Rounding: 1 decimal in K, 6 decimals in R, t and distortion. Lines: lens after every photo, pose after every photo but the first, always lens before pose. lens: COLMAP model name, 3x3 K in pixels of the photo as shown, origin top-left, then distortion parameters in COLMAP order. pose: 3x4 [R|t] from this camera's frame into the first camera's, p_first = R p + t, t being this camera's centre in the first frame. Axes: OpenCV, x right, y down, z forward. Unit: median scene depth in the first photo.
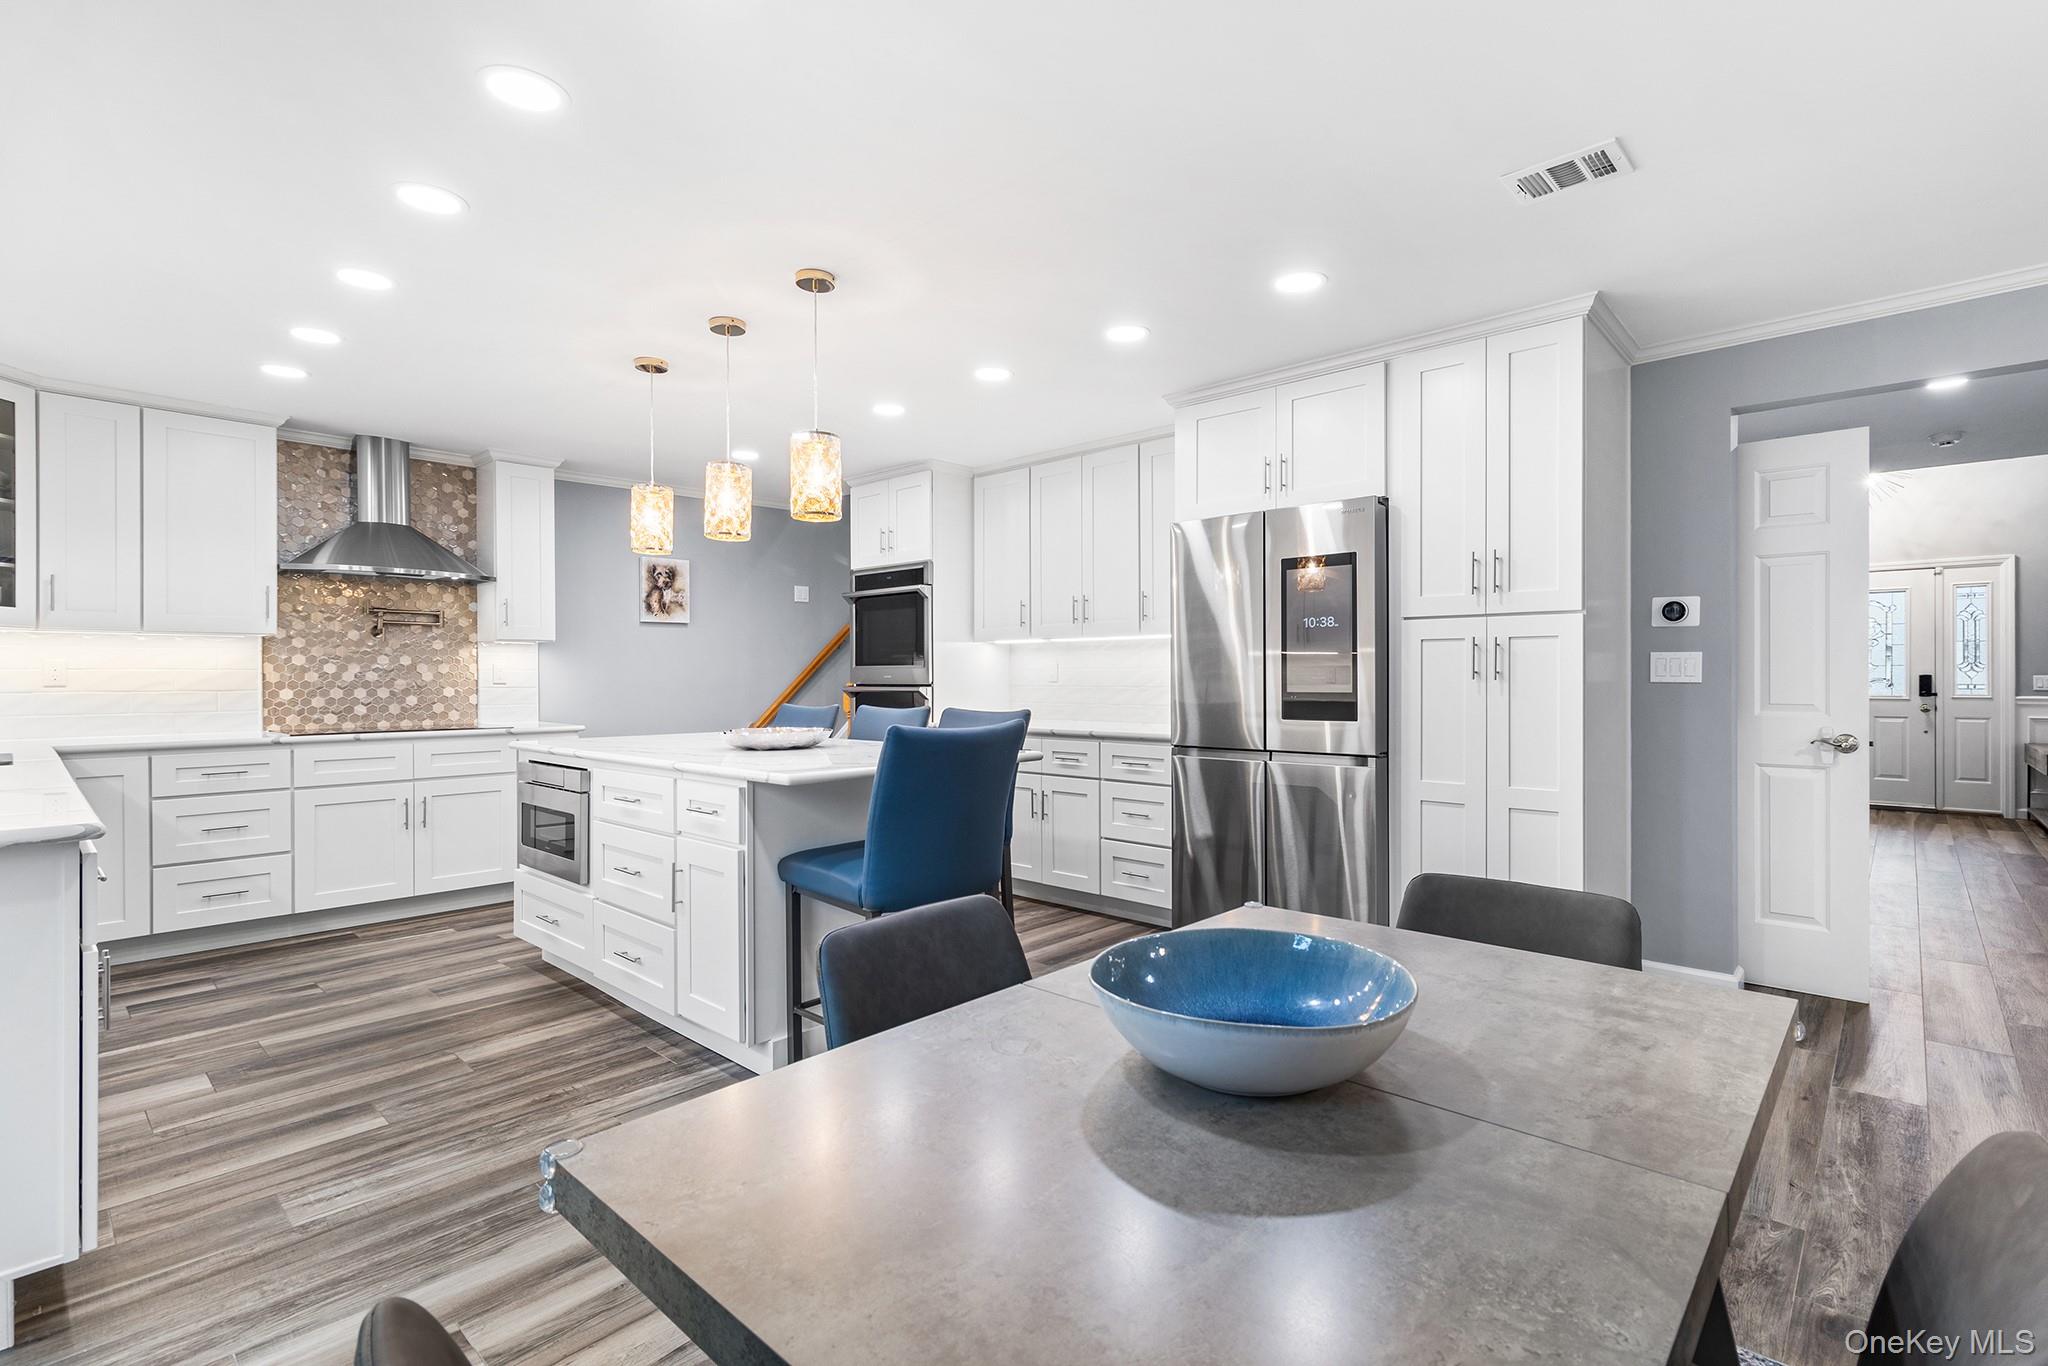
lens RADIAL K [[945.0, 0, 1061.6], [0, 945.0, 682.0], [0, 0, 1]] dist [-0.000245, 0.000283]
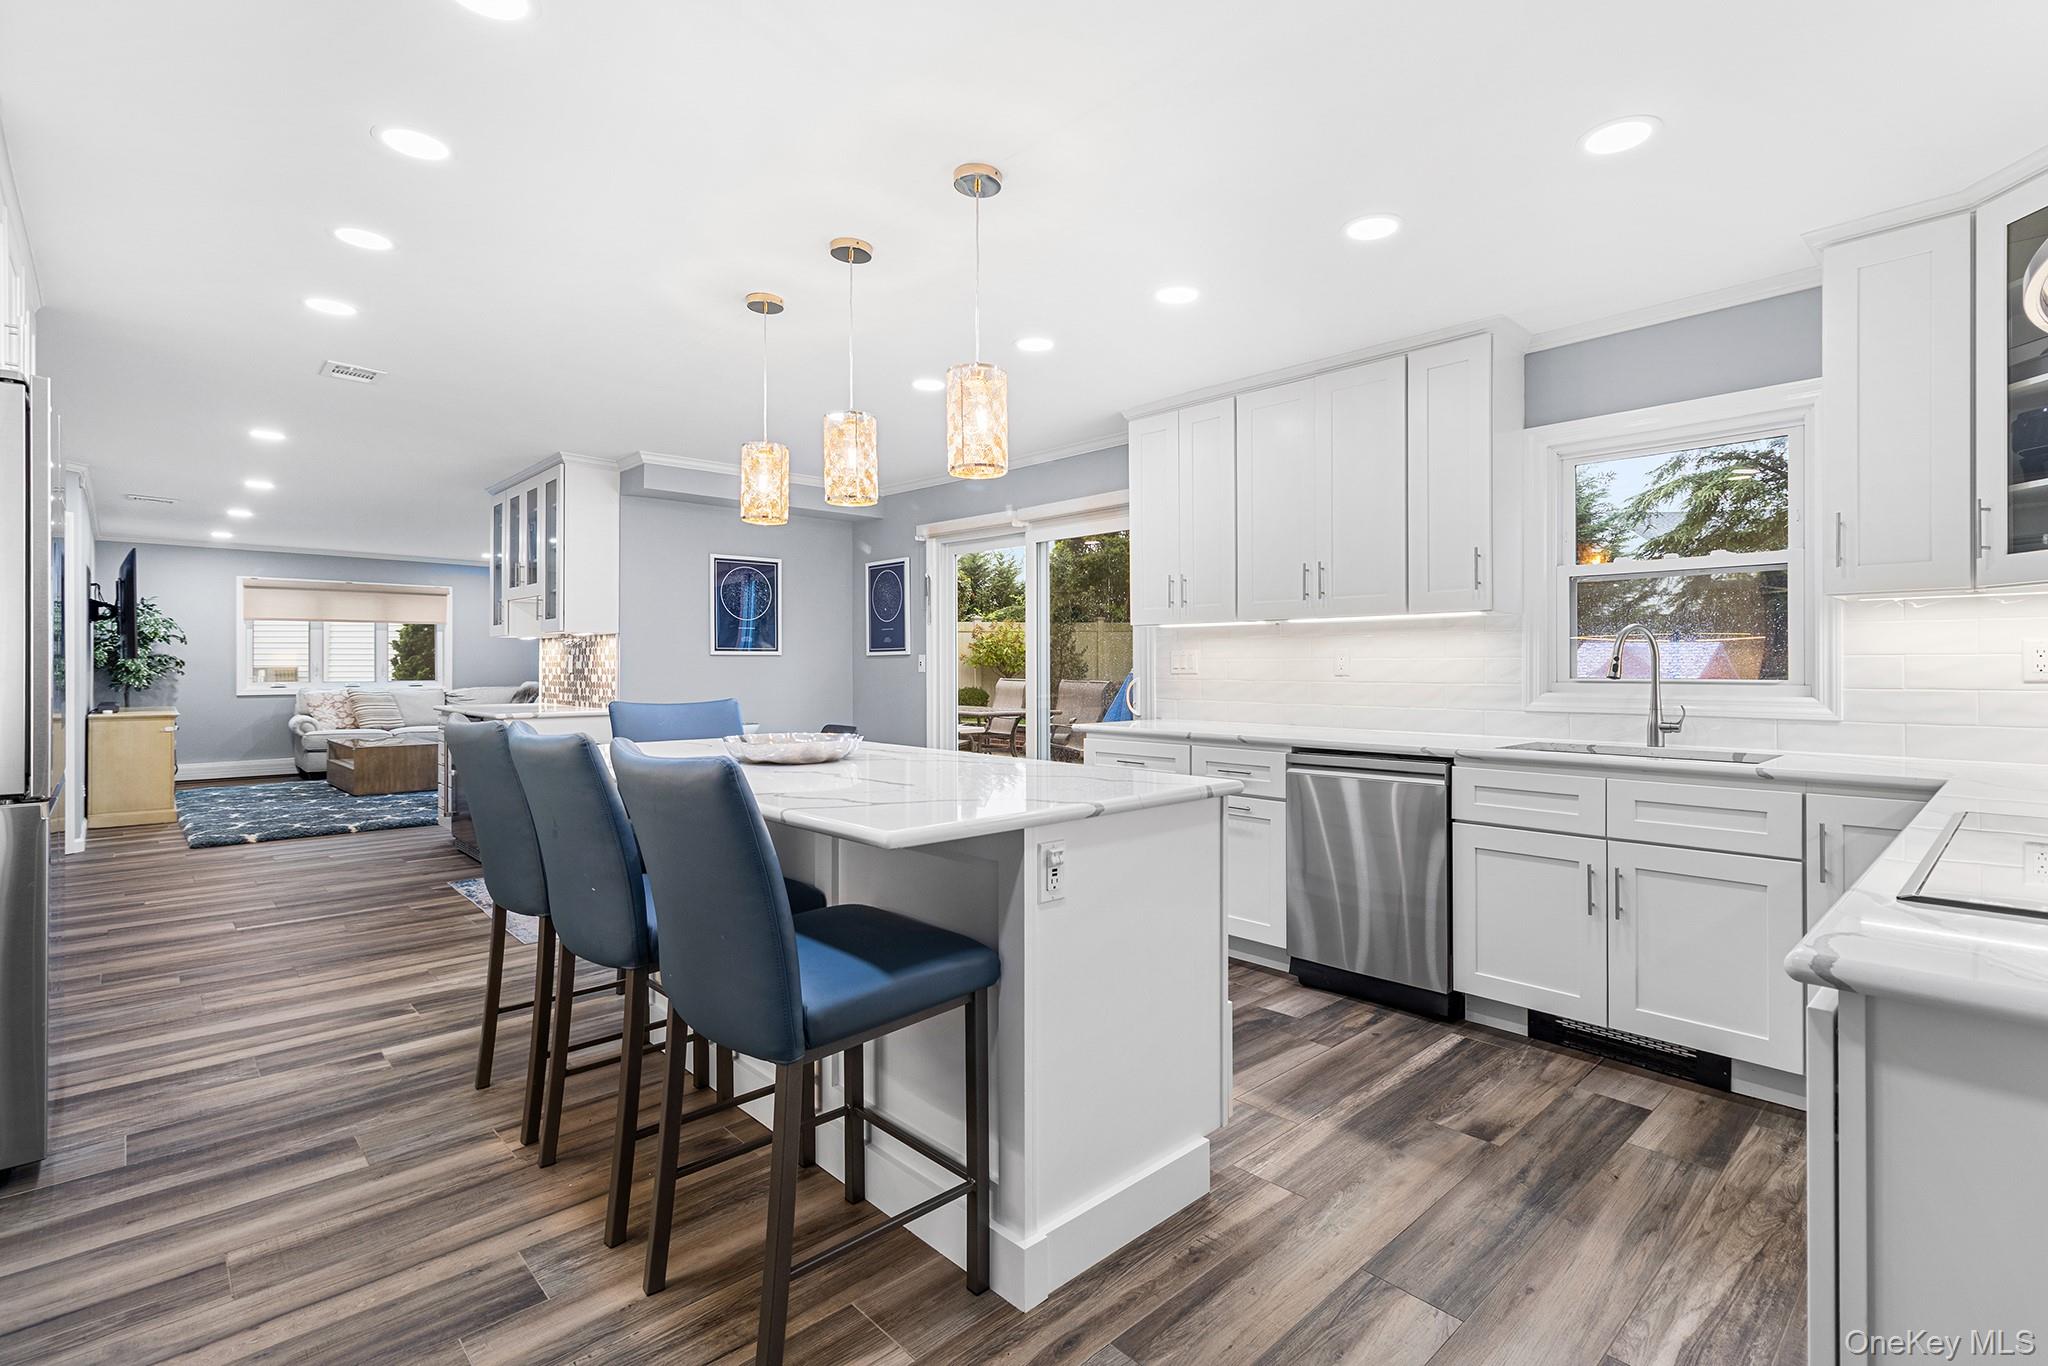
lens RADIAL K [[956.3, 0, 1057.4], [0, 956.3, 675.2], [0, 0, 1]] dist [0.001514, -0.000374]
pose [[-0.997441, 0.000921, 0.071487, -0.411021], [0.001994, 0.999886, 0.014945, -0.007431], [-0.071465, 0.015049, -0.997330, 1.264611]]
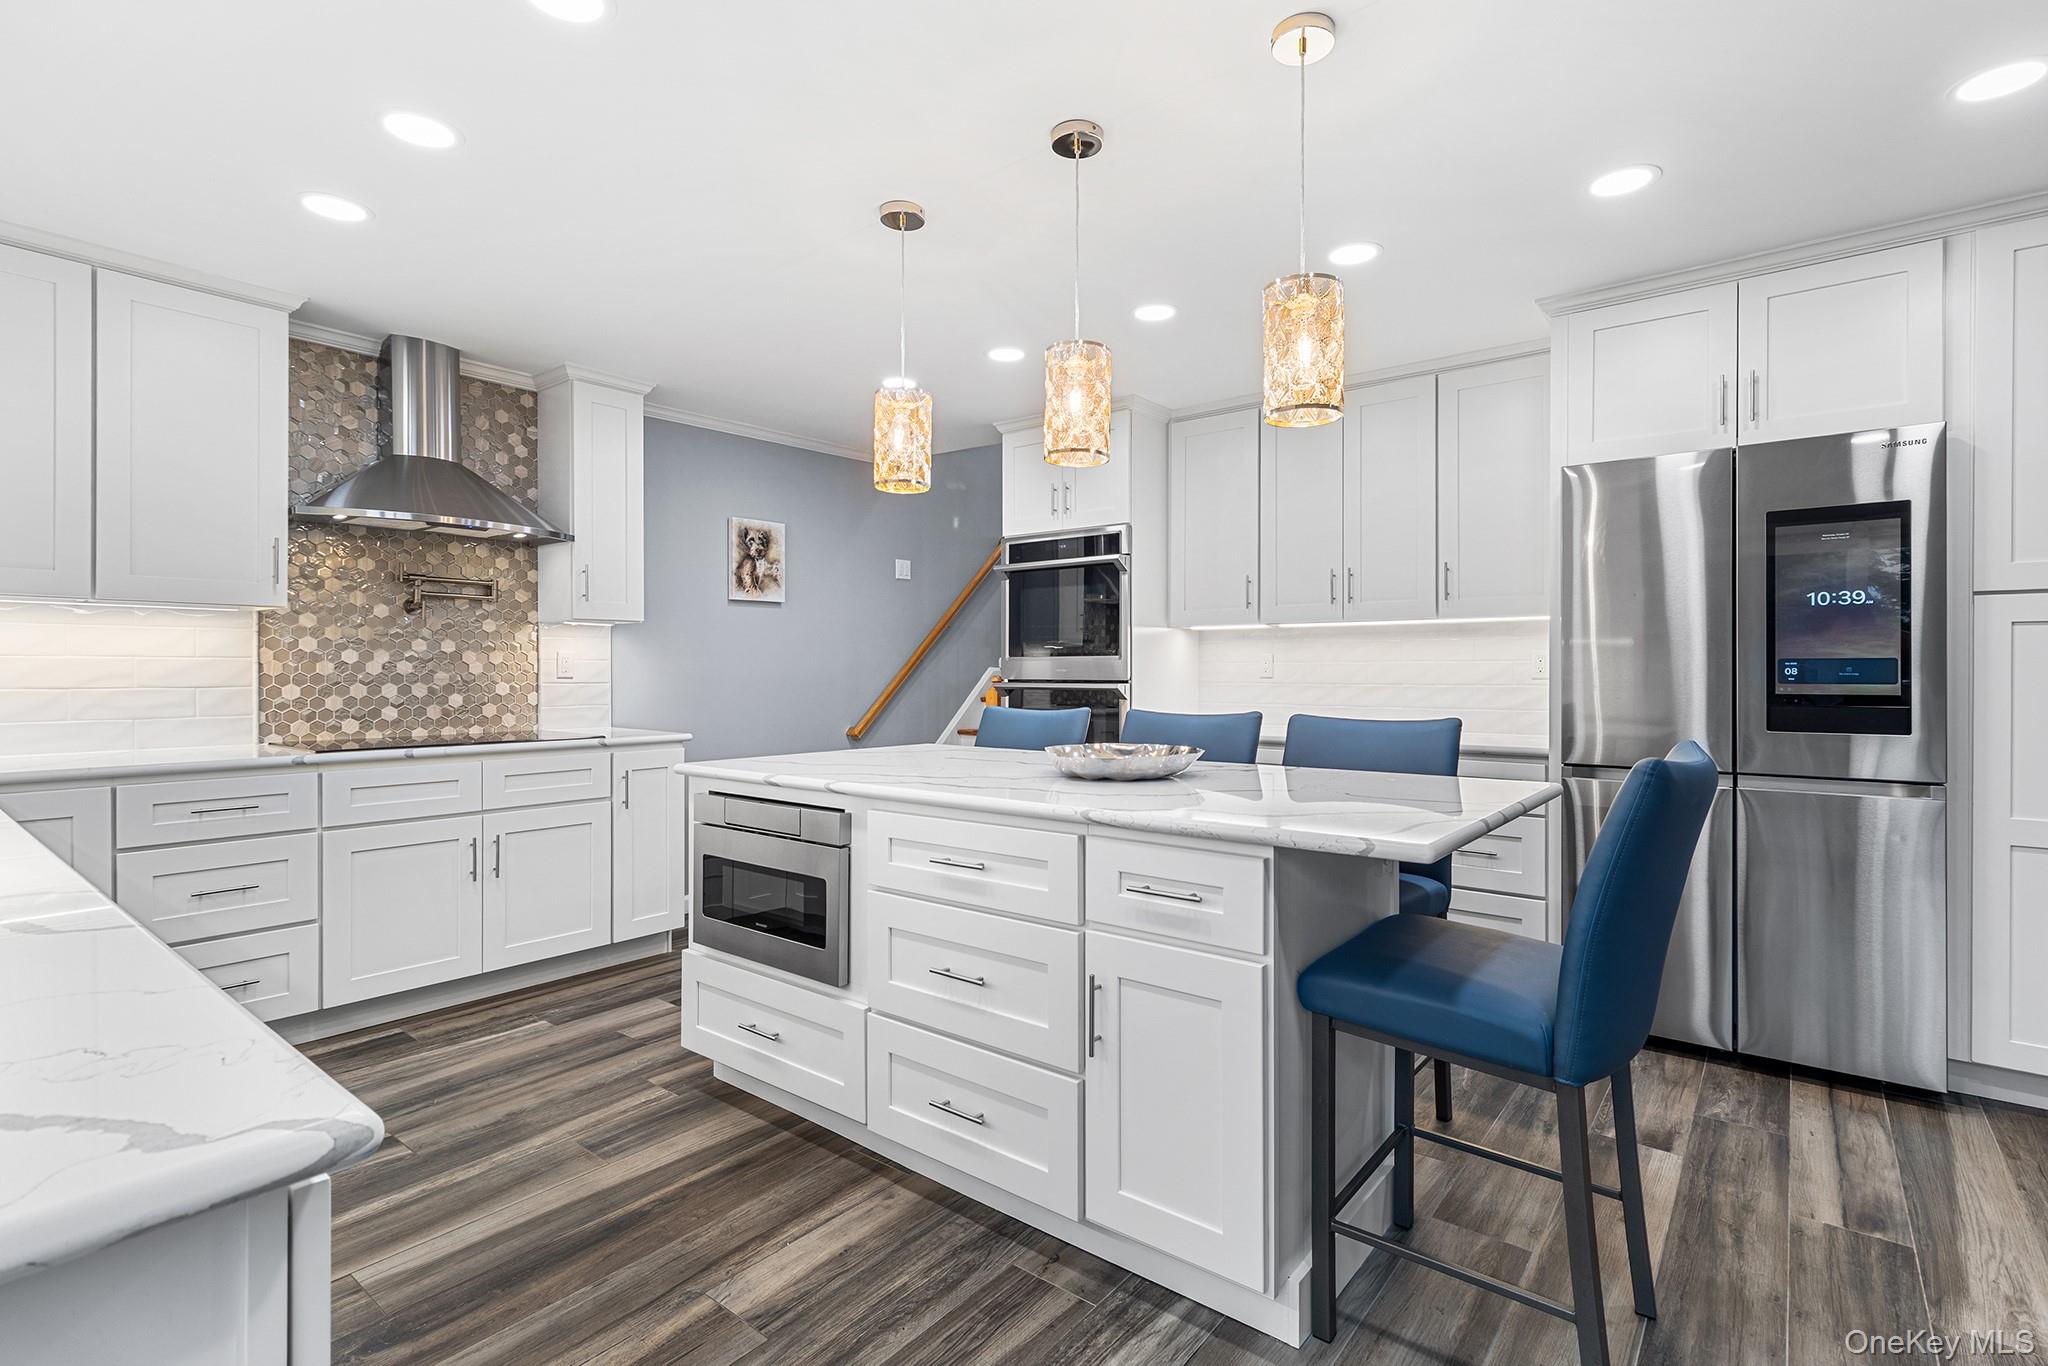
lens RADIAL K [[956.3, 0, 1057.4], [0, 956.3, 675.2], [0, 0, 1]] dist [0.001514, -0.000374]
pose [[0.997630, 0.003312, 0.068727, -0.284315], [-0.003238, 0.999994, -0.001188, -0.000784], [-0.068730, 0.000962, 0.997635, 0.231047]]
